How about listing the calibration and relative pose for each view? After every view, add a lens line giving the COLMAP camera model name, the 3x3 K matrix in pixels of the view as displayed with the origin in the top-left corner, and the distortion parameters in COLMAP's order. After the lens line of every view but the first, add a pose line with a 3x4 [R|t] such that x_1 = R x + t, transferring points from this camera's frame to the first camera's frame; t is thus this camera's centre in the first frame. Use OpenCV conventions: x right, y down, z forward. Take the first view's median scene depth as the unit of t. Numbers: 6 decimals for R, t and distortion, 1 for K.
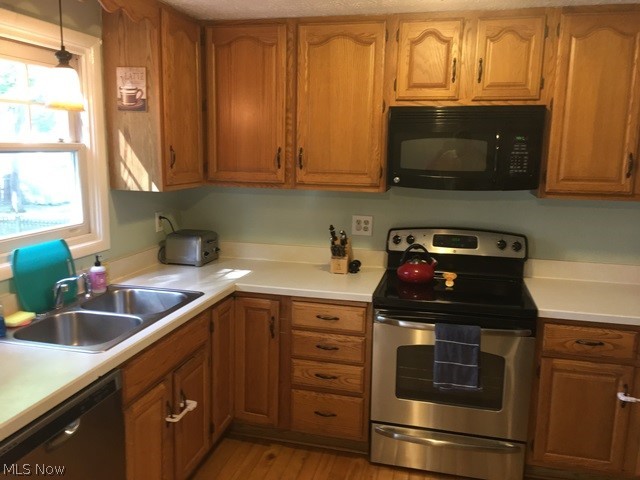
lens RADIAL K [[549.9, 0, 320.0], [0, 549.9, 240.0], [0, 0, 1]] dist [0.110892, -0.176124]
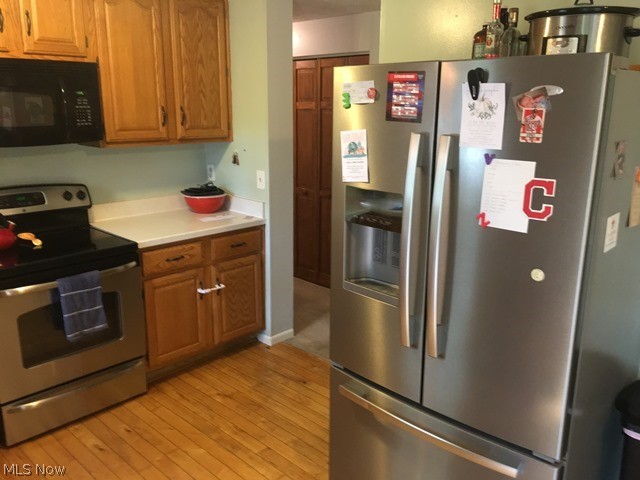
lens RADIAL K [[549.9, 0, 320.0], [0, 549.9, 240.0], [0, 0, 1]] dist [0.110892, -0.176124]
pose [[0.493506, -0.220078, 0.841438, -0.384130], [0.147372, 0.974626, 0.168479, -0.020258], [-0.857166, 0.040859, 0.513417, 0.063627]]
